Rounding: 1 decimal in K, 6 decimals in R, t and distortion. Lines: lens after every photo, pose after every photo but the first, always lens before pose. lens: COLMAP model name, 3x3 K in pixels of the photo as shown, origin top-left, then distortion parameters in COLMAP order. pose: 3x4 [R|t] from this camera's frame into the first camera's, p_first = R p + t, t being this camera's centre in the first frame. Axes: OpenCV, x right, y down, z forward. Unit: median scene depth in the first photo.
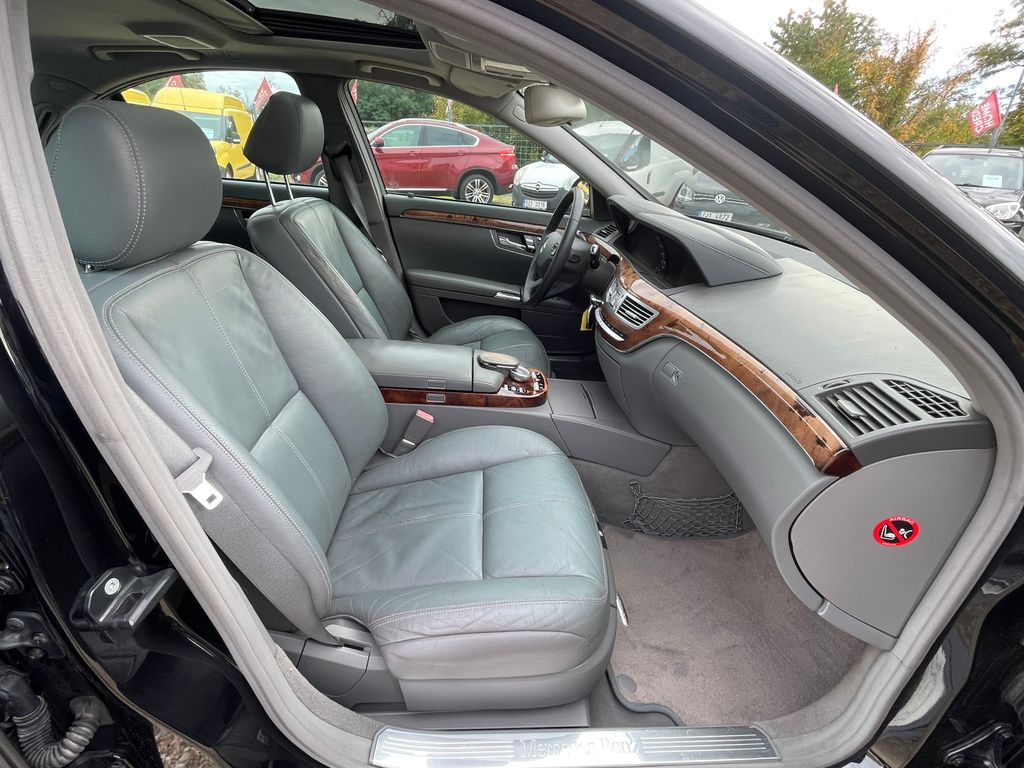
lens RADIAL K [[487.3, 0, 506.7], [0, 487.3, 387.4], [0, 0, 1]] dist [-0.006948, 0.002399]
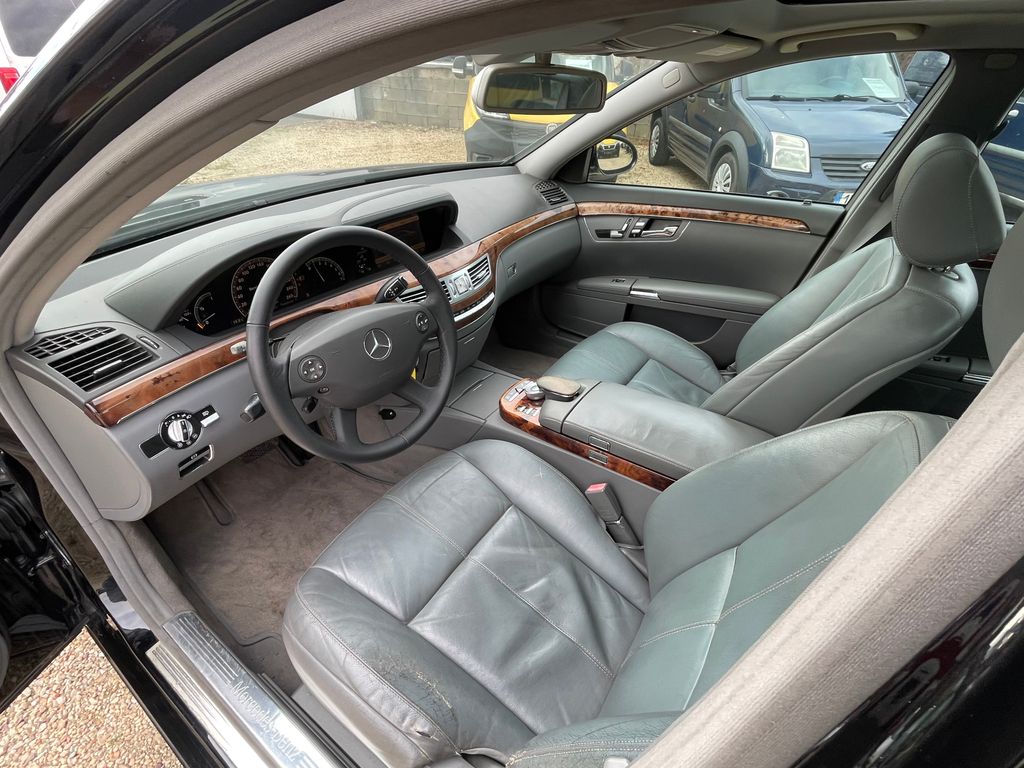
lens RADIAL K [[487.3, 0, 505.4], [0, 487.3, 382.7], [0, 0, 1]] dist [-0.006948, 0.002399]
pose [[-0.787356, -0.397652, 0.471109, -0.270399], [0.218924, 0.534019, 0.816637, -0.612448], [-0.576318, 0.746121, -0.333407, 1.028959]]
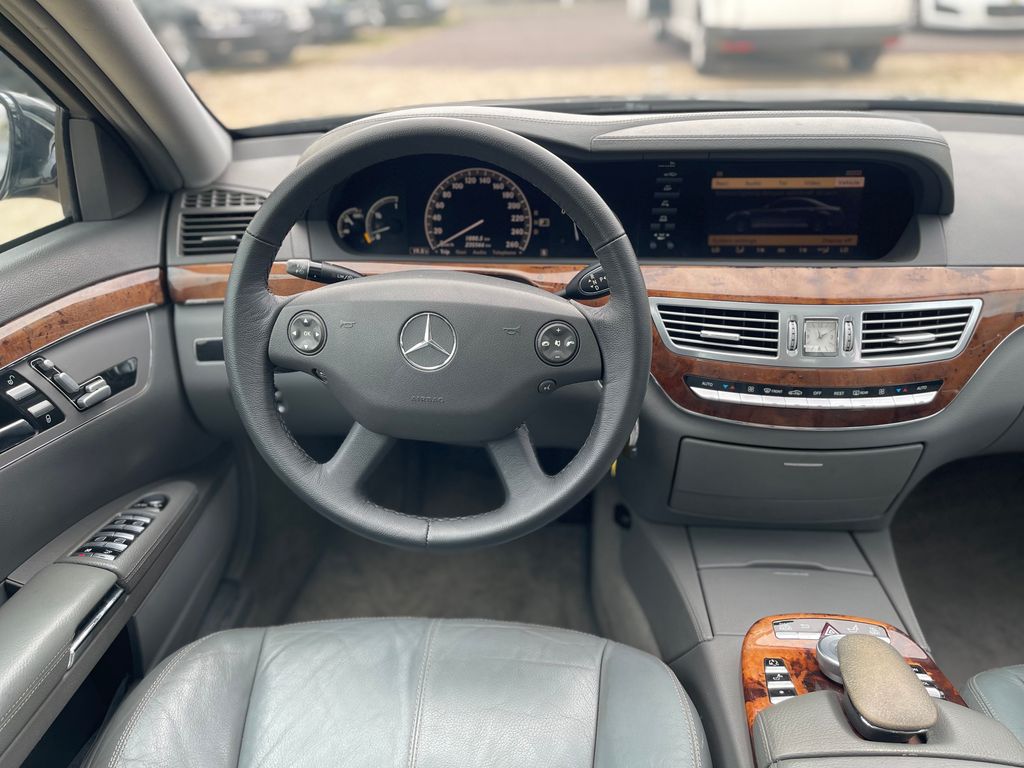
lens RADIAL K [[777.0, 0, 506.7], [0, 777.0, 381.4], [0, 0, 1]] dist [0.054871, -0.083421]
pose [[0.129926, -0.526667, 0.840084, -0.280546], [0.470295, 0.778628, 0.415404, -0.401552], [-0.872893, 0.341115, 0.348853, 0.738780]]
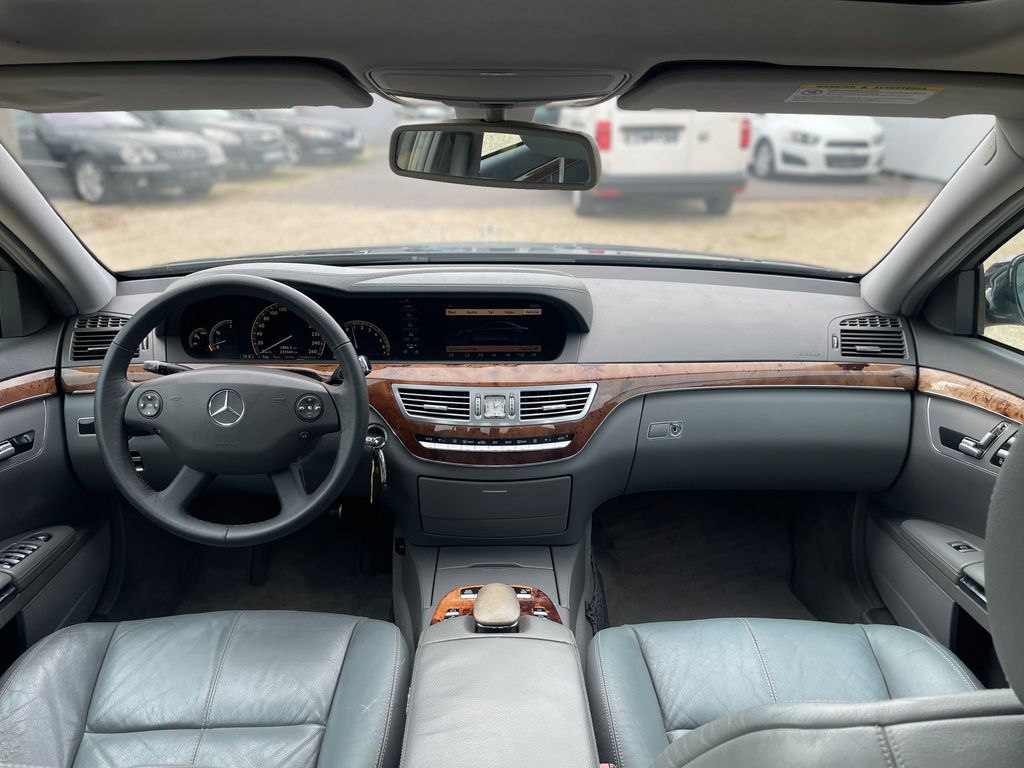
lens RADIAL K [[777.0, 0, 510.4], [0, 777.0, 383.5], [0, 0, 1]] dist [0.054871, -0.083421]
pose [[0.029784, -0.395126, 0.918144, -0.525072], [0.444084, 0.828150, 0.341990, -0.404121], [-0.895490, 0.397548, 0.200135, 0.553738]]
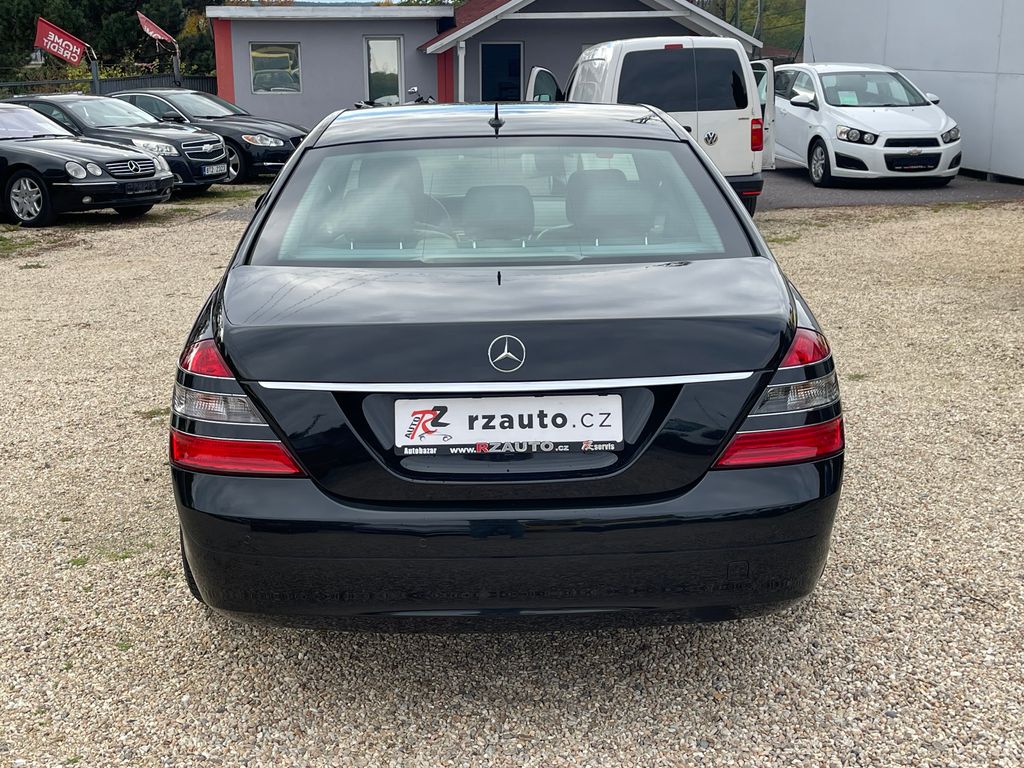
lens RADIAL K [[1371.8, 0, 510.7], [0, 1371.8, 380.8], [0, 0, 1]] dist [0.045734, 0.000000]
pose [[0.038781, -0.271714, 0.961596, -3.516629], [0.461117, 0.858597, 0.224013, -0.599310], [-0.886492, 0.434721, 0.158589, 0.231652]]
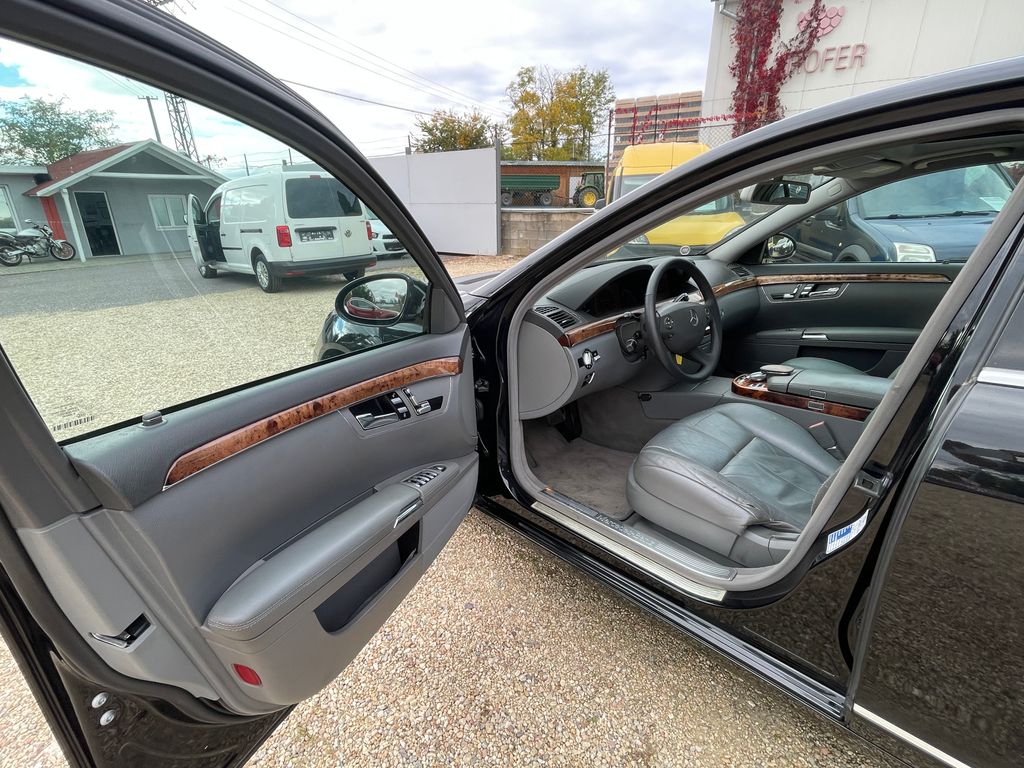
lens RADIAL K [[487.3, 0, 507.4], [0, 487.3, 386.4], [0, 0, 1]] dist [-0.006948, 0.002399]
pose [[-0.664633, -0.287258, 0.689743, -0.352919], [0.327958, 0.717301, 0.614754, -0.835404], [-0.671346, 0.634793, -0.382533, 1.562955]]
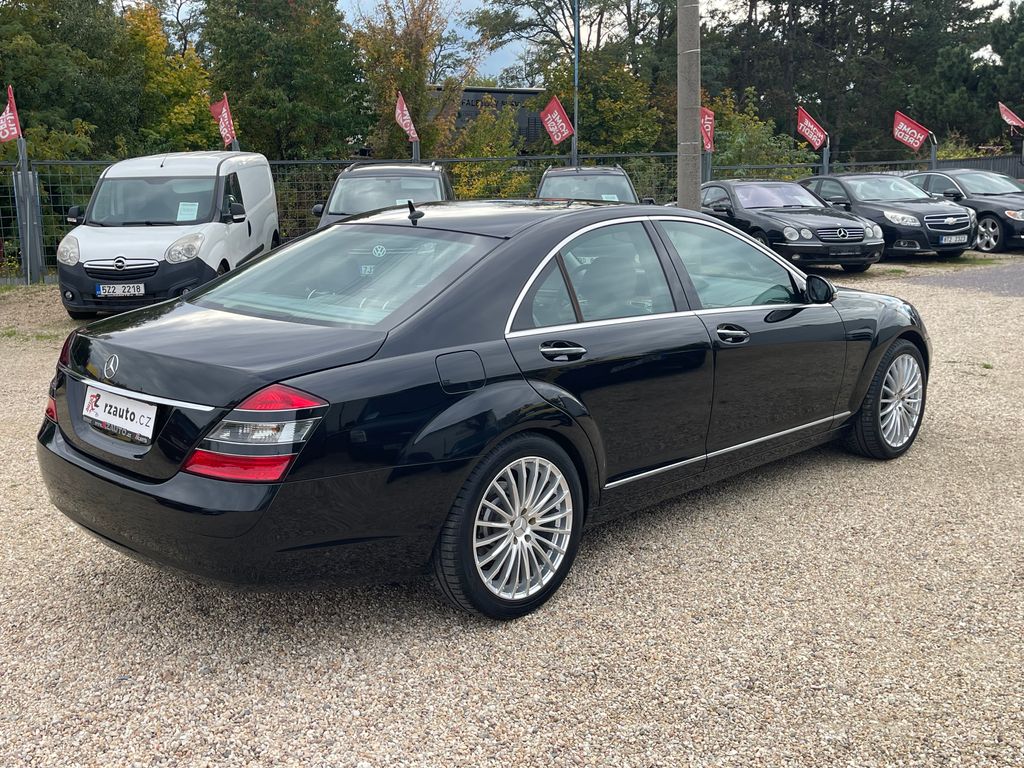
lens RADIAL K [[1090.0, 0, 494.0], [0, 1090.0, 382.3], [0, 0, 1]] dist [0.045285, 0.000000]
pose [[0.744602, -0.190452, 0.639762, -2.606217], [0.338878, 0.933591, -0.116489, 0.334634], [-0.575091, 0.303540, 0.759694, -1.637576]]
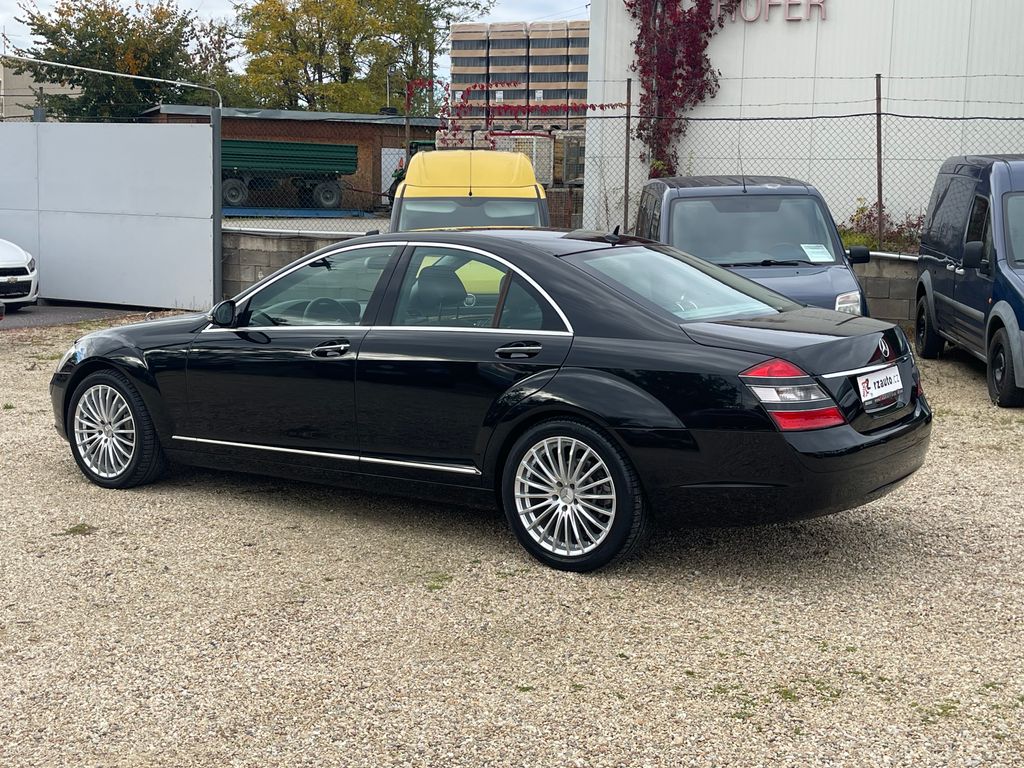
lens RADIAL K [[1371.8, 0, 508.4], [0, 1371.8, 389.5], [0, 0, 1]] dist [0.045734, 0.000000]
pose [[-0.793347, -0.134969, 0.593620, -3.072759], [0.233984, 0.832605, 0.502017, -2.222789], [-0.562007, 0.537171, -0.628963, 3.516577]]
